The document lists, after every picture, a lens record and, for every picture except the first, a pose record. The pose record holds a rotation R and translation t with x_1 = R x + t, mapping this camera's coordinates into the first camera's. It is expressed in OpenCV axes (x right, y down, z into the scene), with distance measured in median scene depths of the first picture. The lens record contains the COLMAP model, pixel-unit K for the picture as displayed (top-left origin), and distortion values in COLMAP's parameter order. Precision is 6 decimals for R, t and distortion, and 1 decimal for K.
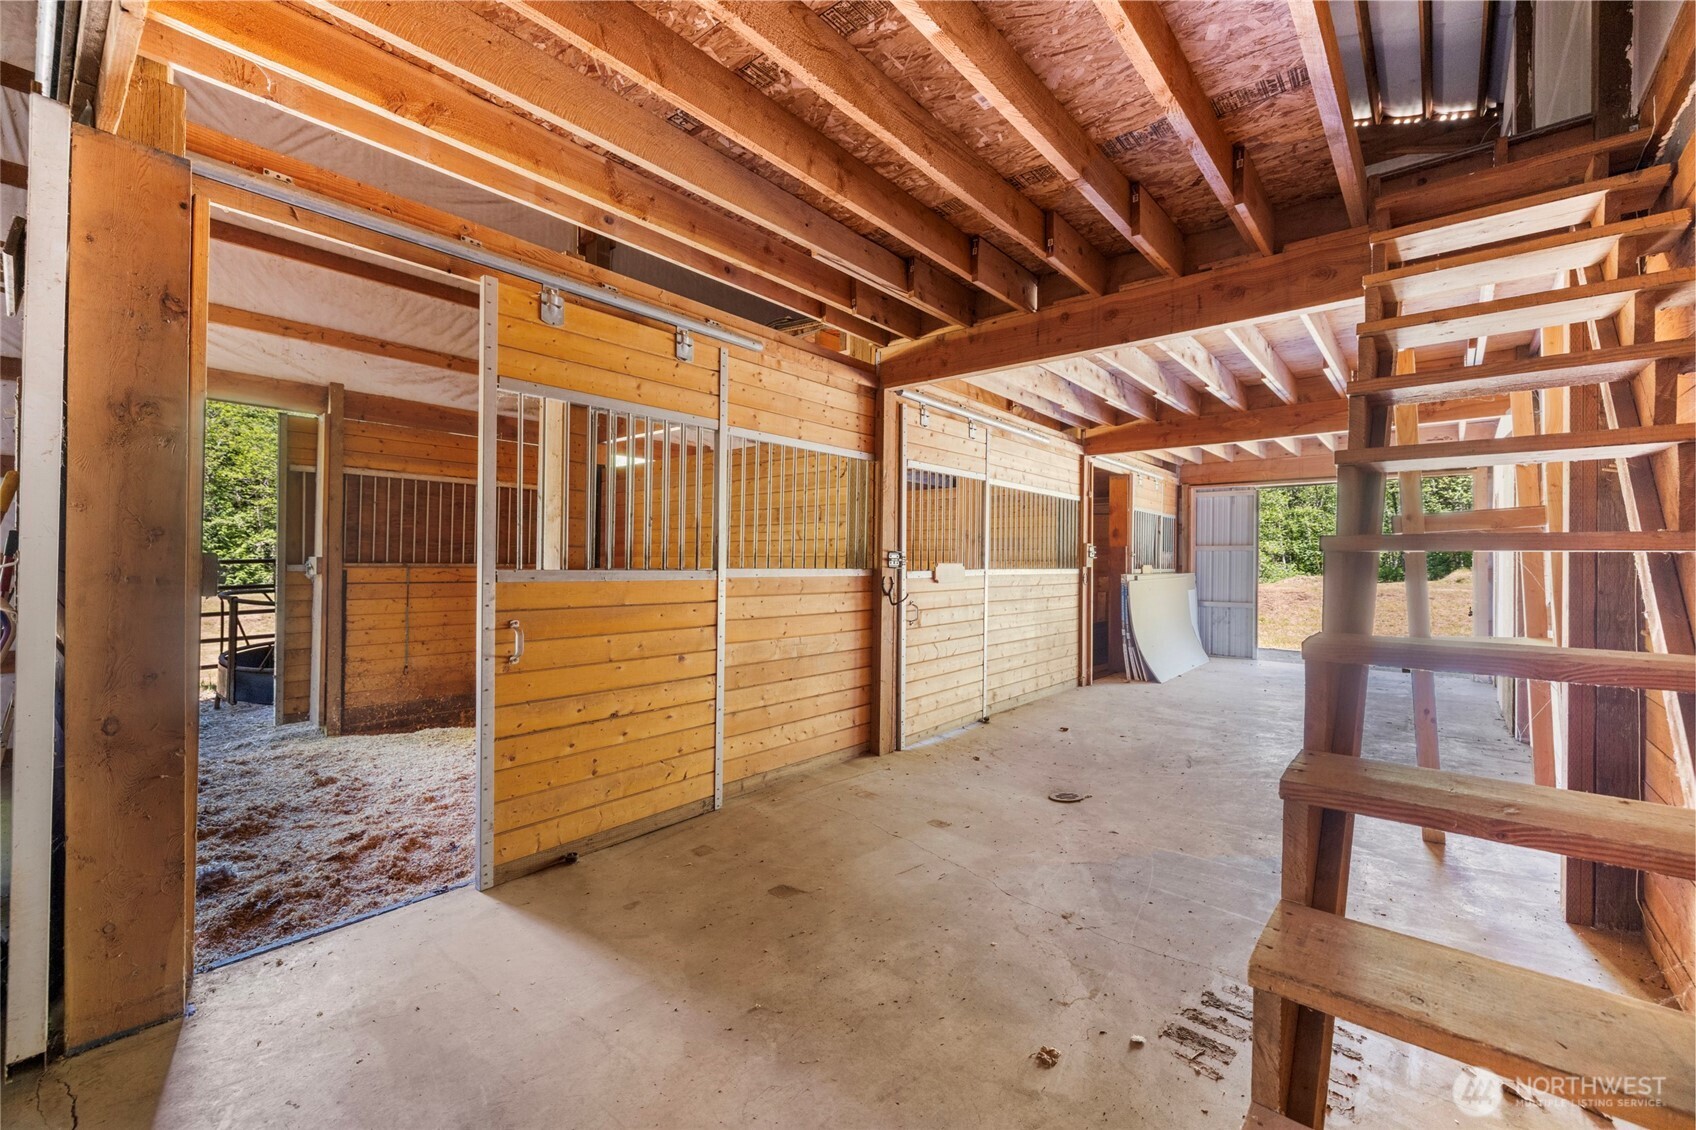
lens RADIAL K [[706.0, 0, 848.0], [0, 706.0, 565.0], [0, 0, 1]] dist [-0.000633, -0.000093]
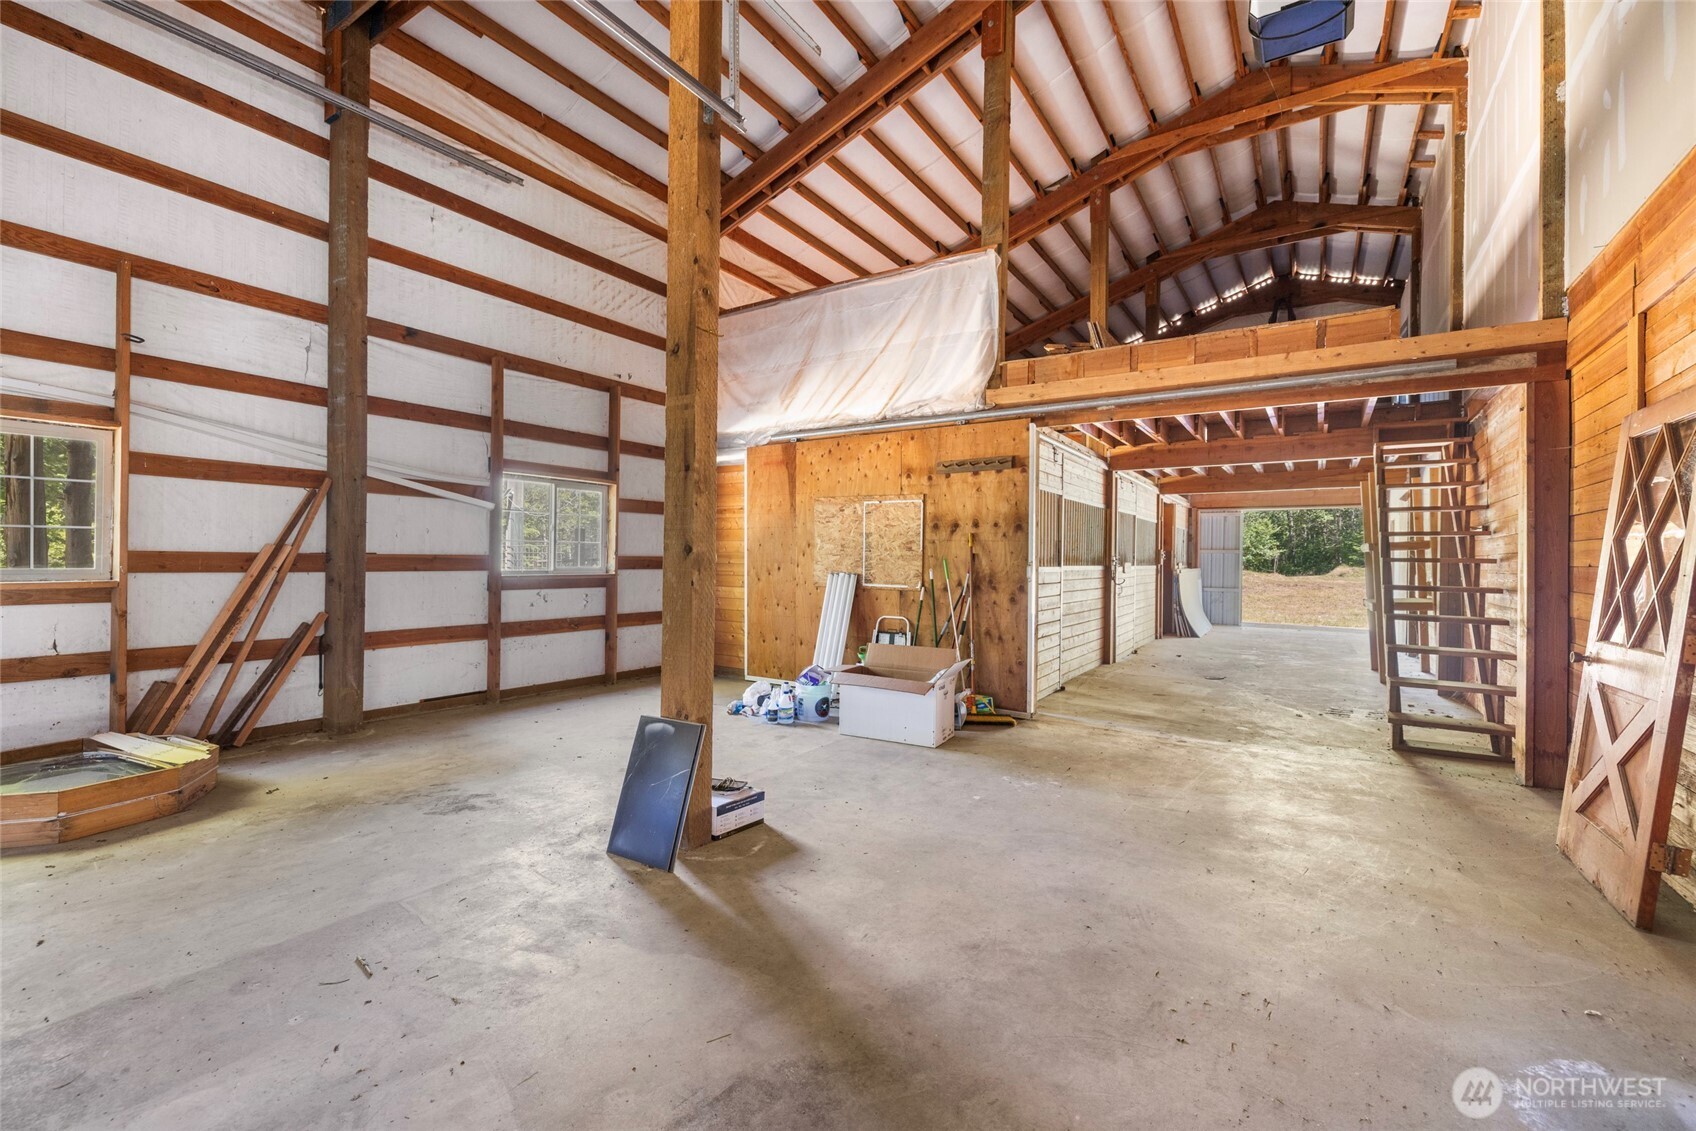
lens RADIAL K [[719.5, 0, 842.4], [0, 719.5, 562.9], [0, 0, 1]] dist [-0.001850, -0.000362]
pose [[0.992485, 0.005997, 0.122223, -0.532682], [-0.006904, 0.999952, 0.007002, -0.006083], [-0.122175, -0.007793, 0.992478, -0.487519]]
